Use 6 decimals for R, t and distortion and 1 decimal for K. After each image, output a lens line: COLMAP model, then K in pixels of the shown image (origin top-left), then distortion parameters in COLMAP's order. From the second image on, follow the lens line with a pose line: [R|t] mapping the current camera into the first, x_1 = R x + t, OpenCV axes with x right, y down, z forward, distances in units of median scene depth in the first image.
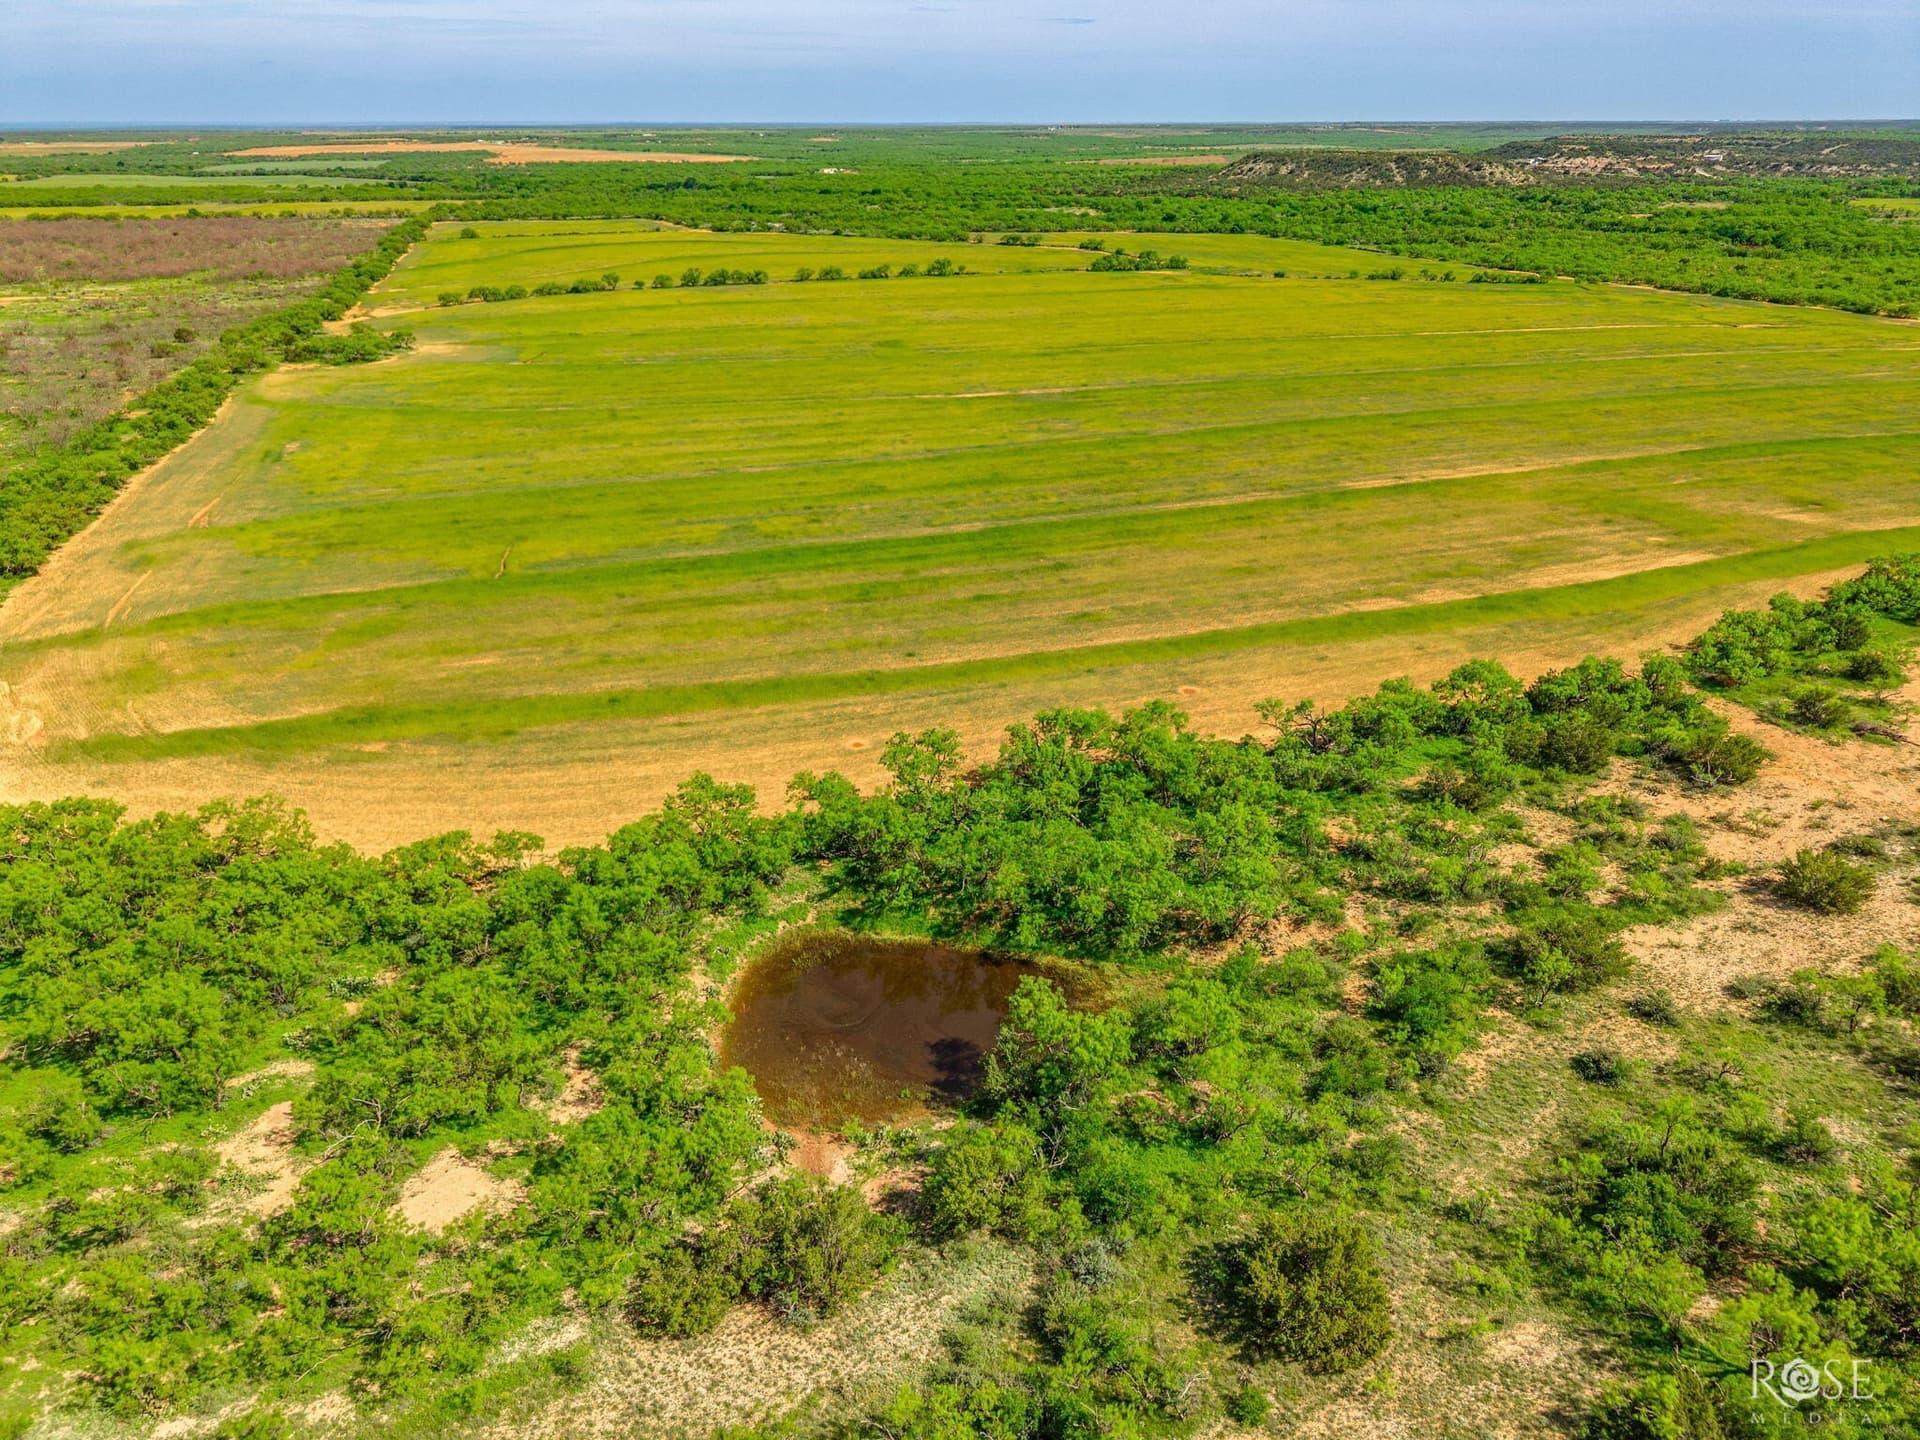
lens RADIAL K [[1286.4, 0, 967.2], [0, 1286.4, 725.5], [0, 0, 1]] dist [0.010545, -0.008410]
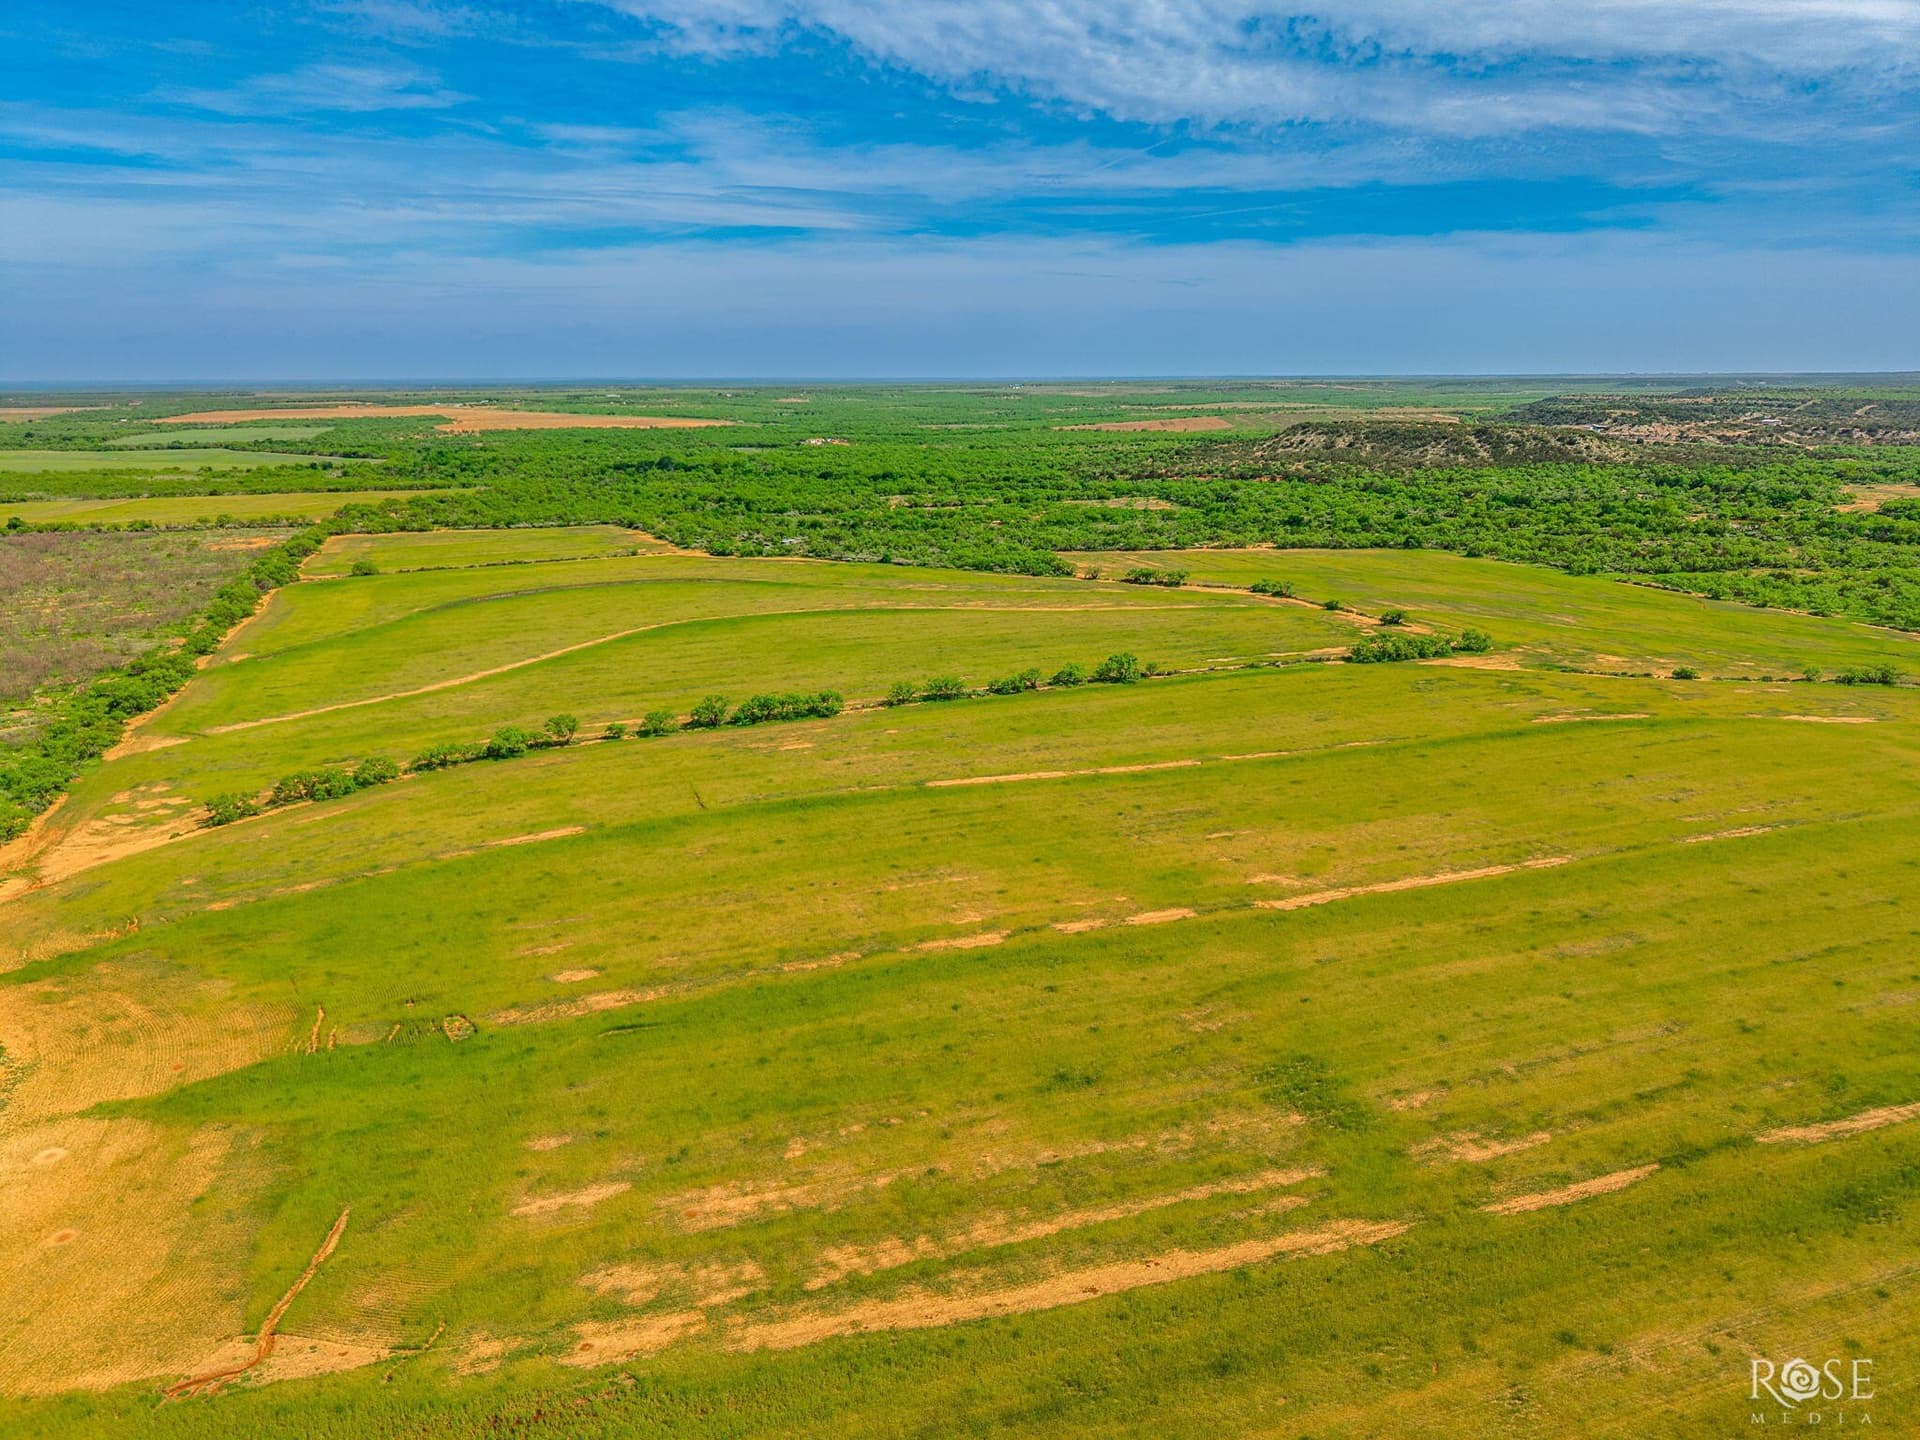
lens RADIAL K [[1278.9, 0, 968.0], [0, 1278.9, 747.0], [0, 0, 1]] dist [0.016714, -0.015826]
pose [[0.999141, -0.015460, 0.038459, -0.082166], [0.021246, 0.987698, -0.154926, -0.162856], [-0.035591, 0.155610, 0.987177, 0.299621]]
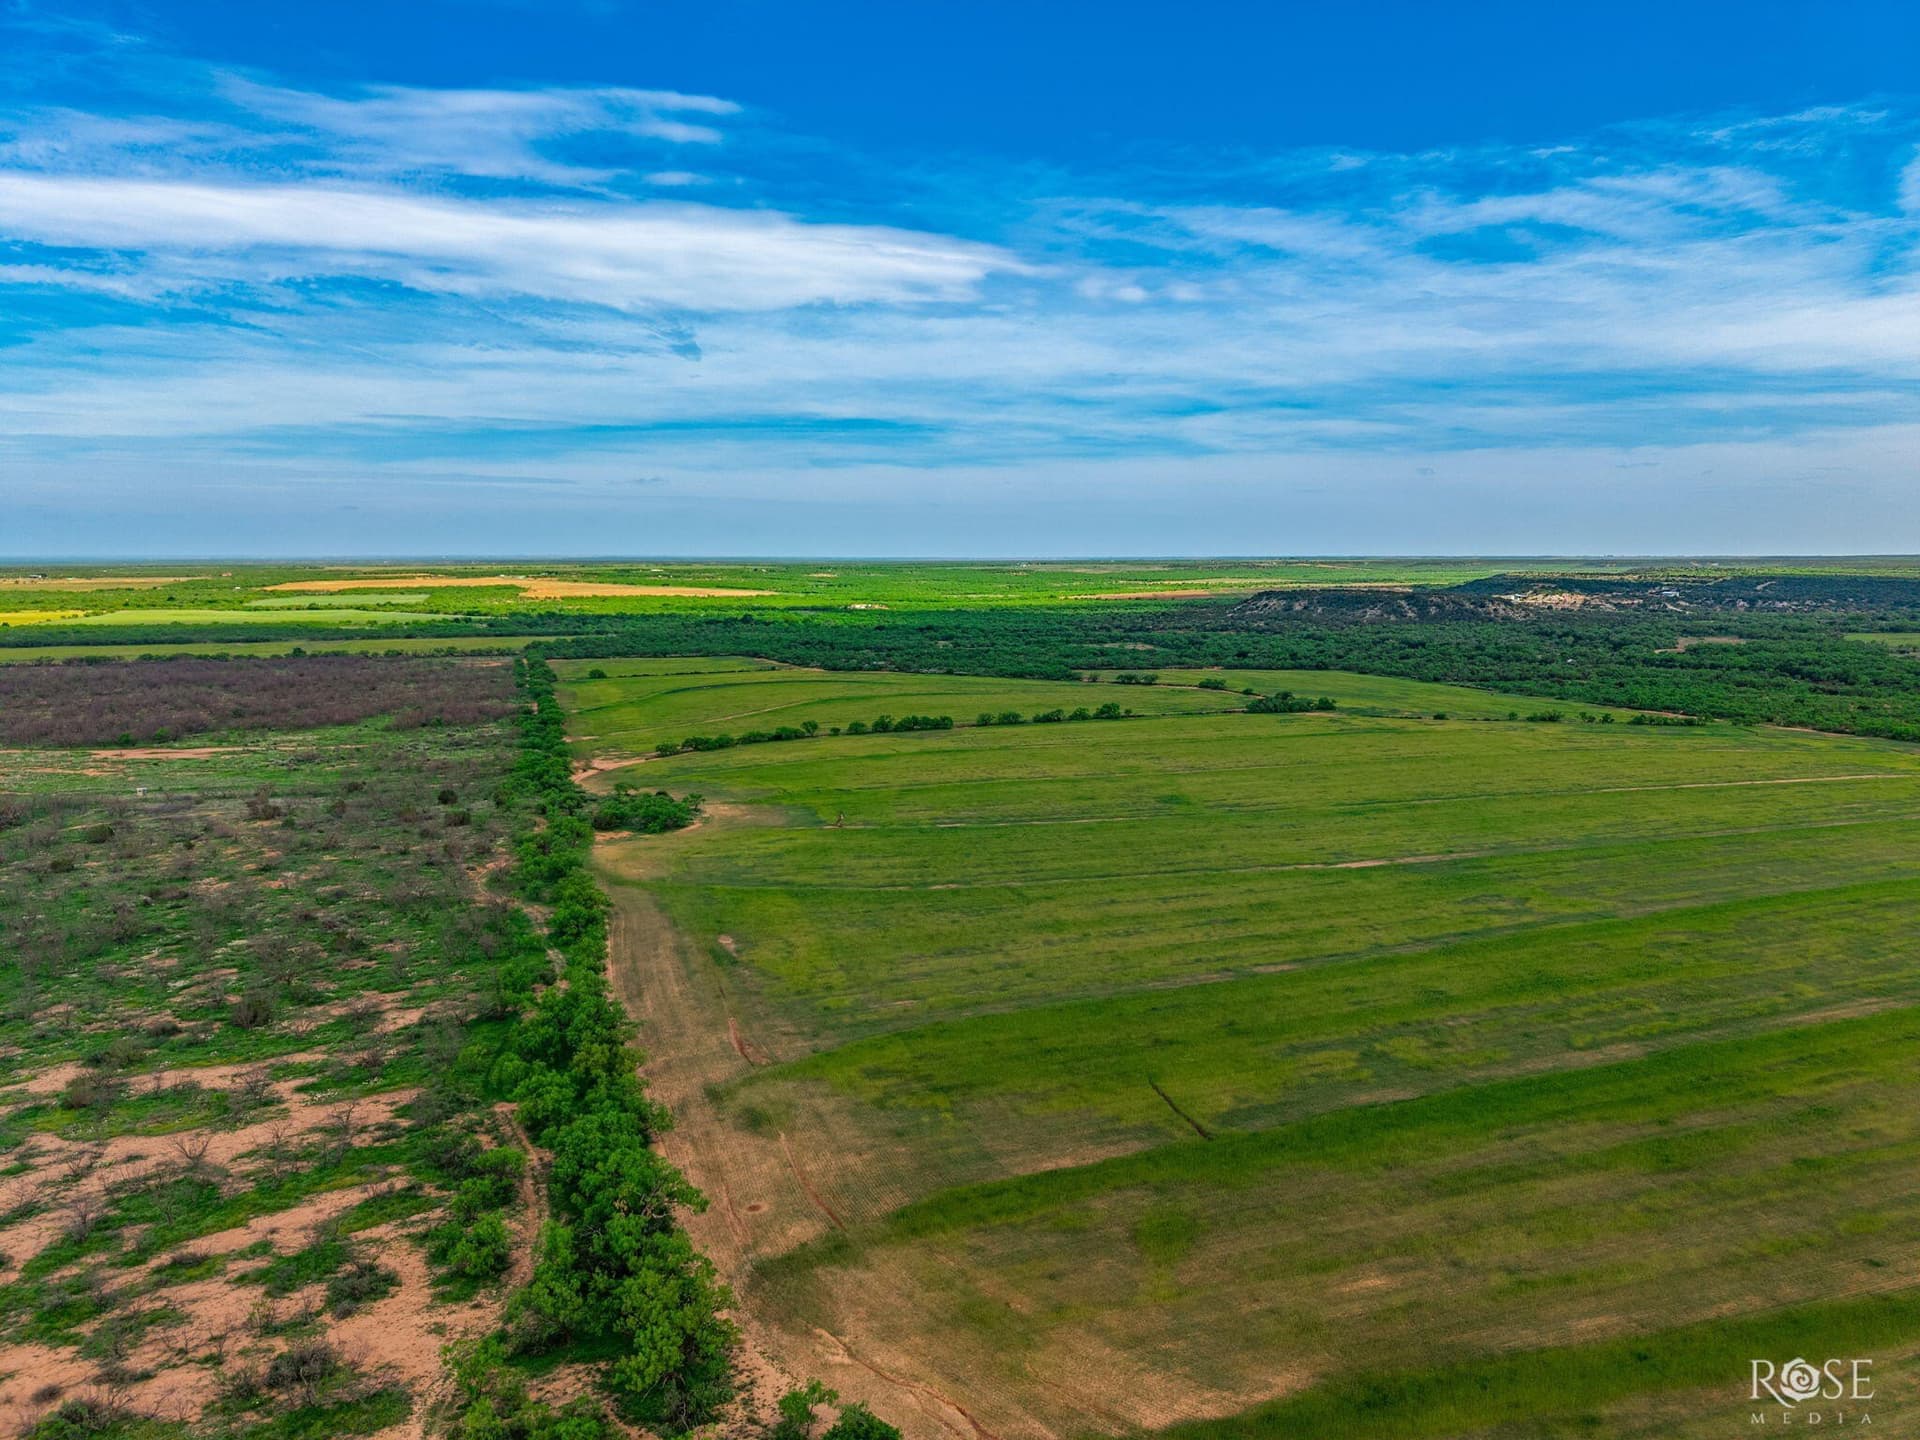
lens RADIAL K [[1286.4, 0, 967.2], [0, 1286.4, 725.5], [0, 0, 1]] dist [0.010545, -0.008410]
pose [[0.999311, -0.004314, 0.036867, -0.122804], [0.015229, 0.953430, -0.301230, -0.026858], [-0.033850, 0.301583, 0.952839, 0.021732]]
